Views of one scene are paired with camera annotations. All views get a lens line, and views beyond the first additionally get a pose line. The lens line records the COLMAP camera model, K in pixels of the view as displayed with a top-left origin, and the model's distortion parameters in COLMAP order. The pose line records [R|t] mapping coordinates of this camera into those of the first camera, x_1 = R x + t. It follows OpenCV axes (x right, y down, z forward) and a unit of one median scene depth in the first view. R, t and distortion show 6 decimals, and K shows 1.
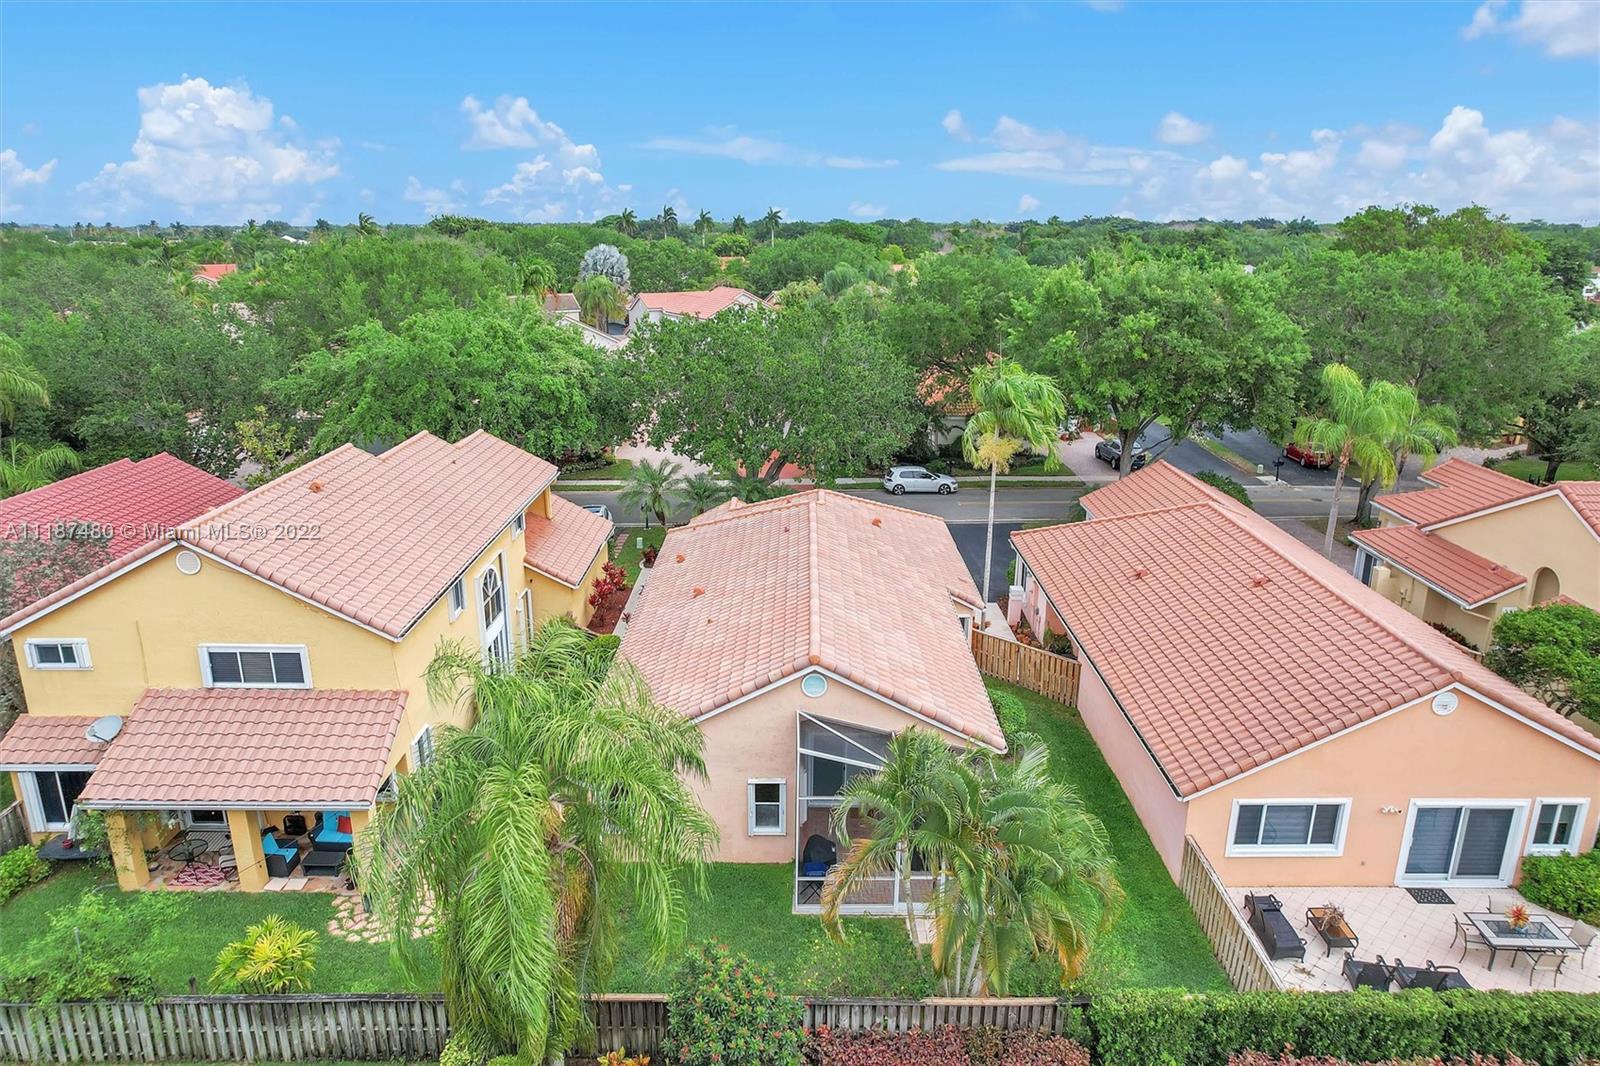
lens RADIAL K [[1036.5, 0, 800.0], [0, 1036.5, 533.0], [0, 0, 1]] dist [-0.077488, 0.072656]
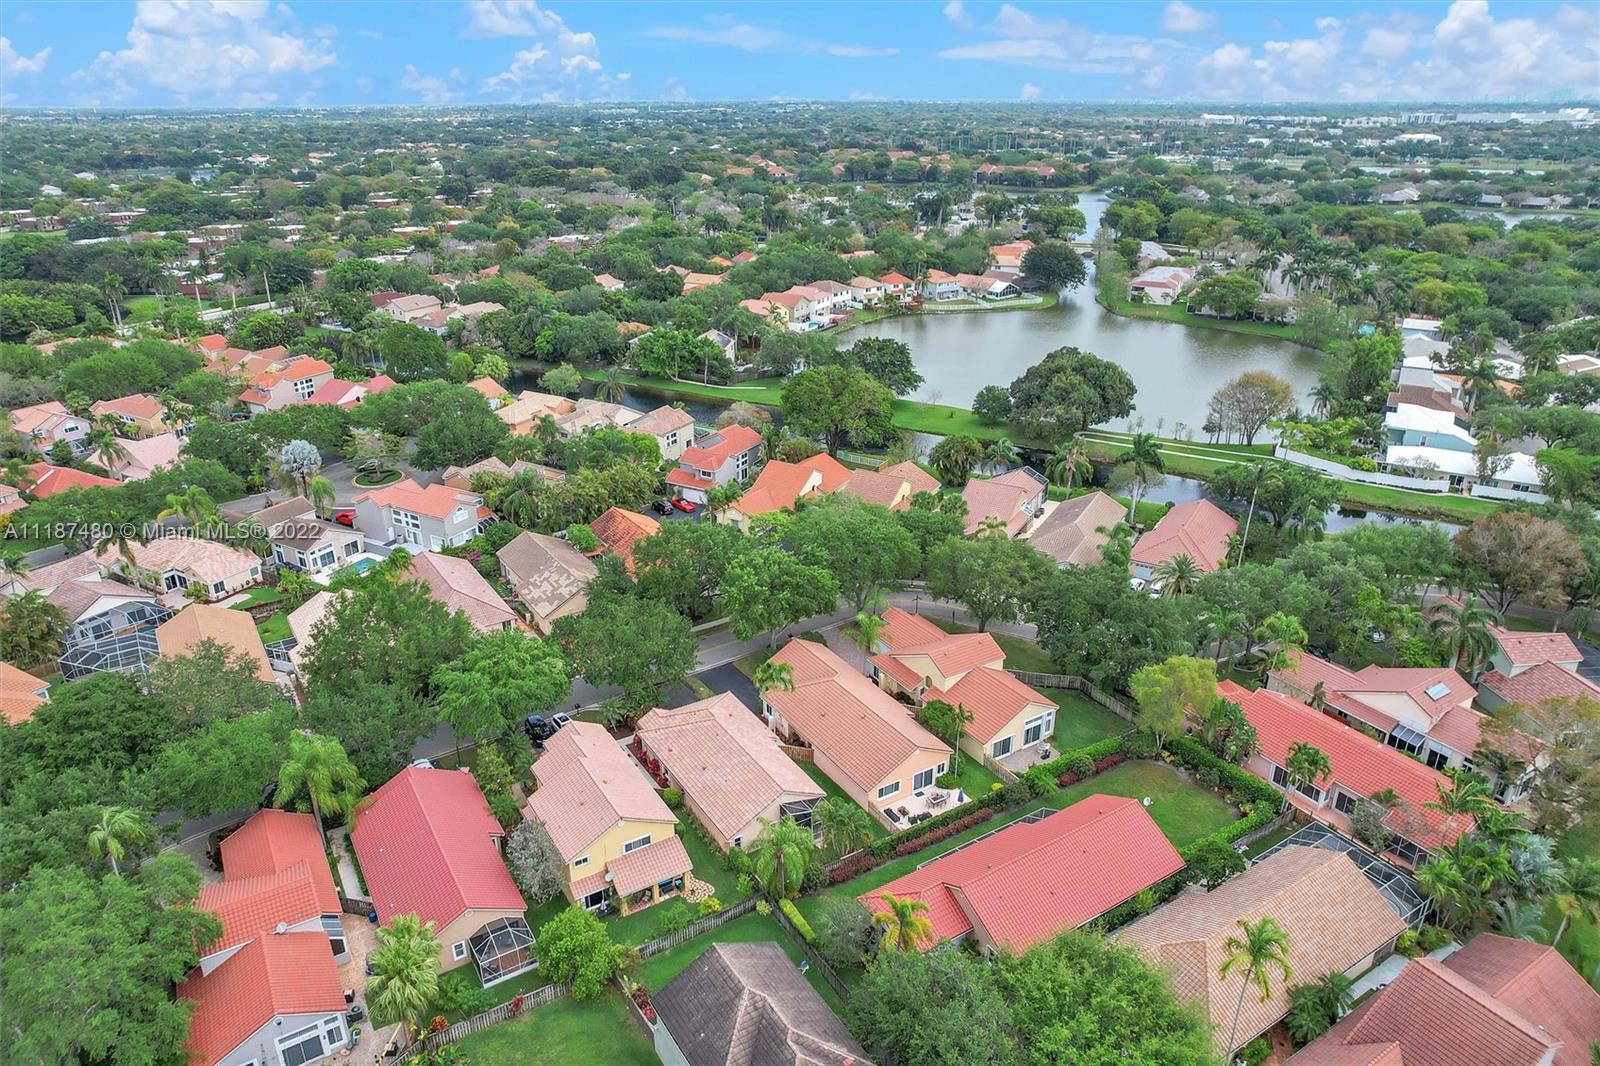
lens RADIAL K [[1036.5, 0, 800.0], [0, 1036.5, 533.0], [0, 0, 1]] dist [-0.077488, 0.072656]
pose [[0.847663, -0.212804, 0.485985, -1.618369], [0.159186, 0.975841, 0.149649, -1.397659], [-0.506090, -0.049490, 0.861060, -2.332404]]
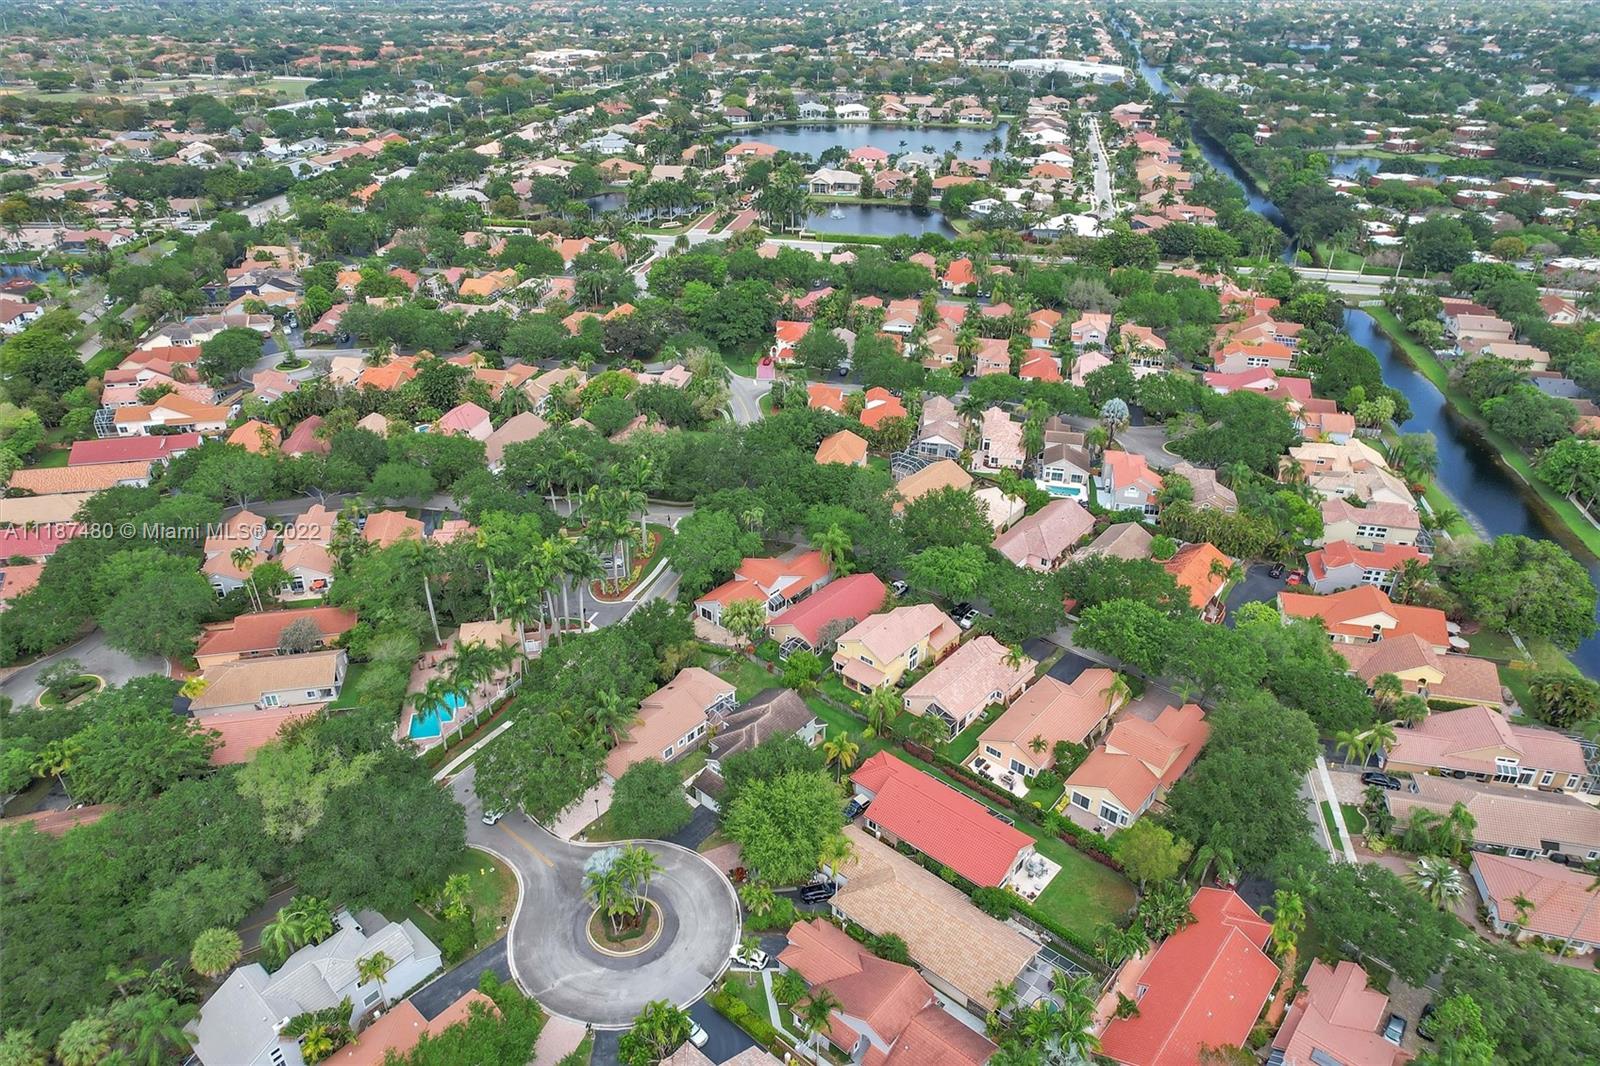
lens RADIAL K [[1036.5, 0, 800.0], [0, 1036.5, 533.0], [0, 0, 1]] dist [-0.077488, 0.072656]
pose [[0.762227, 0.329727, -0.557037, 2.663000], [-0.197948, 0.938049, 0.284395, -2.539550], [0.616301, -0.106510, 0.780275, -4.521719]]
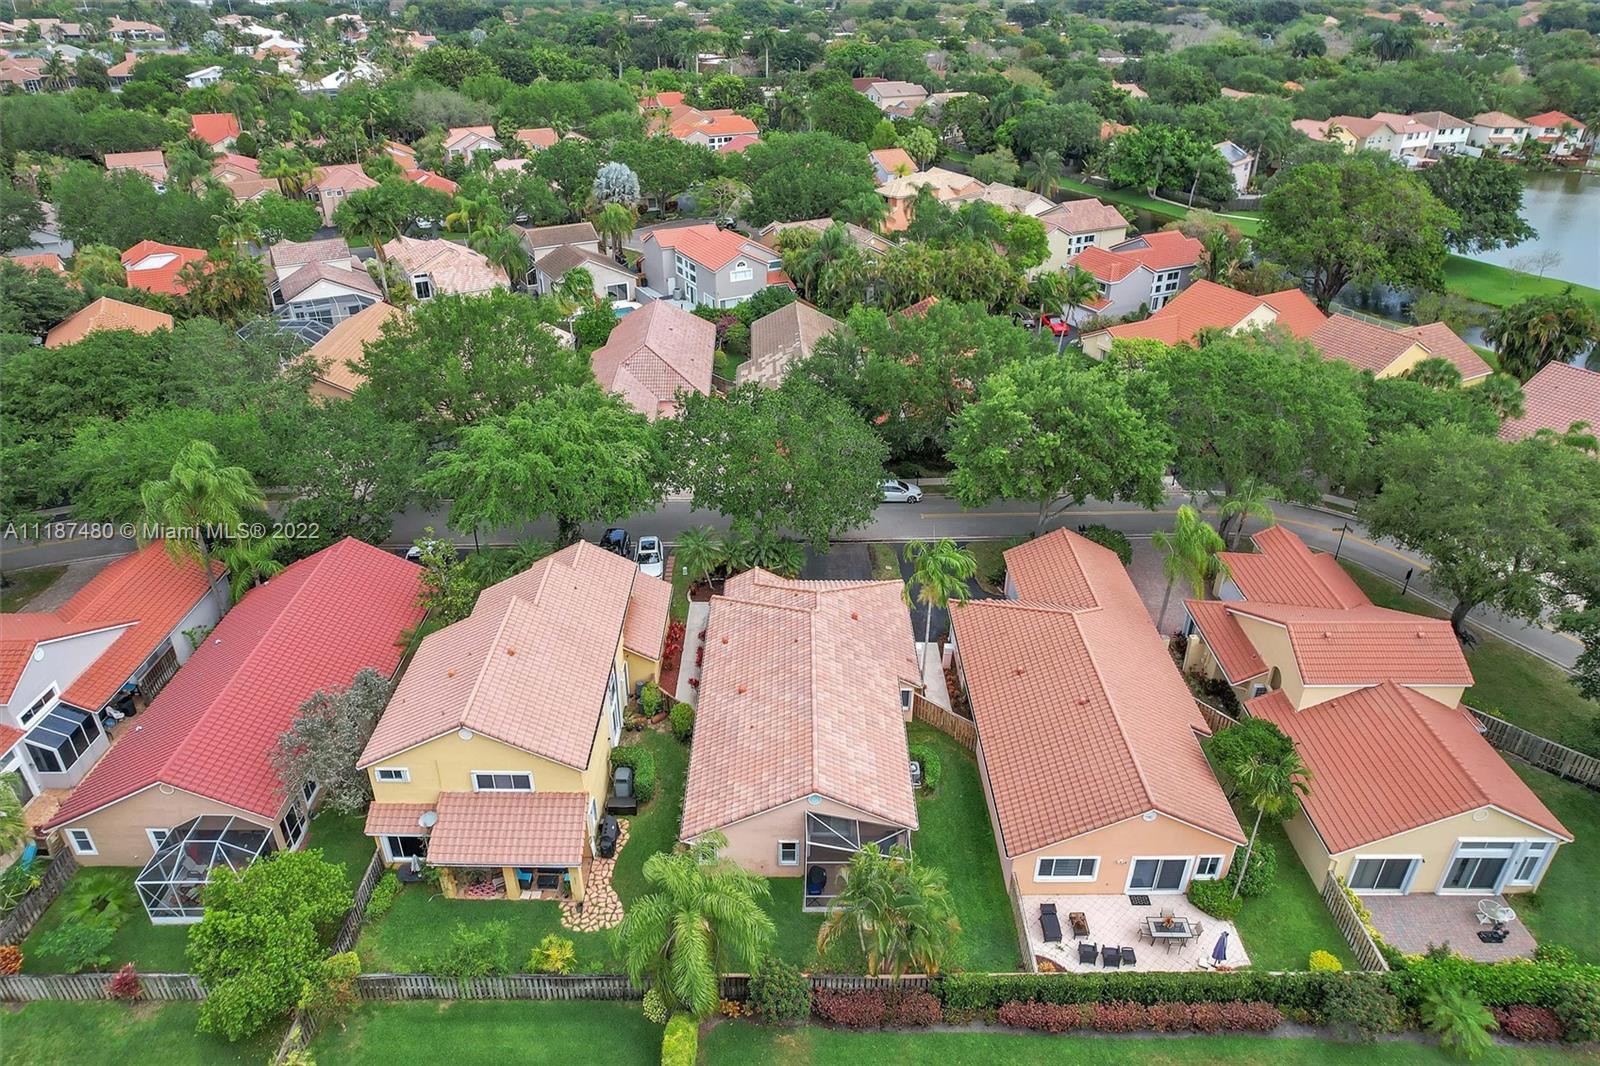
lens RADIAL K [[1036.5, 0, 800.0], [0, 1036.5, 533.0], [0, 0, 1]] dist [-0.077488, 0.072656]
pose [[0.999951, 0.001855, 0.009771, -0.032117], [-0.003915, 0.976557, 0.215223, -0.726660], [-0.009143, -0.215251, 0.976516, -0.713589]]
